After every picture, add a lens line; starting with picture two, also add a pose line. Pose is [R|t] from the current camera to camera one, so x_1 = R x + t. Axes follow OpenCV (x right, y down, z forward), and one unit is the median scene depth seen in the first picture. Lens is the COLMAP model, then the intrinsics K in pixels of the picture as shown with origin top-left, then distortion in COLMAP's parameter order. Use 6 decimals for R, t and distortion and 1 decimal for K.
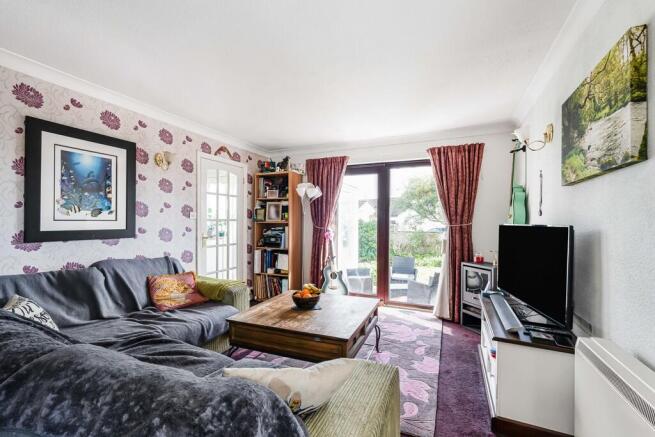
lens RADIAL K [[292.6, 0, 327.8], [0, 292.6, 221.1], [0, 0, 1]] dist [0.000391, 0.000149]
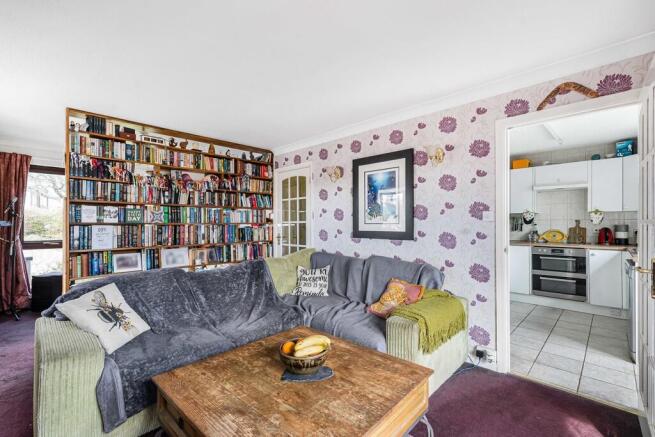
lens RADIAL K [[292.6, 0, 330.5], [0, 292.6, 221.7], [0, 0, 1]] dist [0.000391, 0.000149]
pose [[-0.357772, -0.007848, -0.933776, 0.401551], [0.001628, 0.999958, -0.009028, -0.000199], [0.933808, -0.004750, -0.357744, 1.094989]]
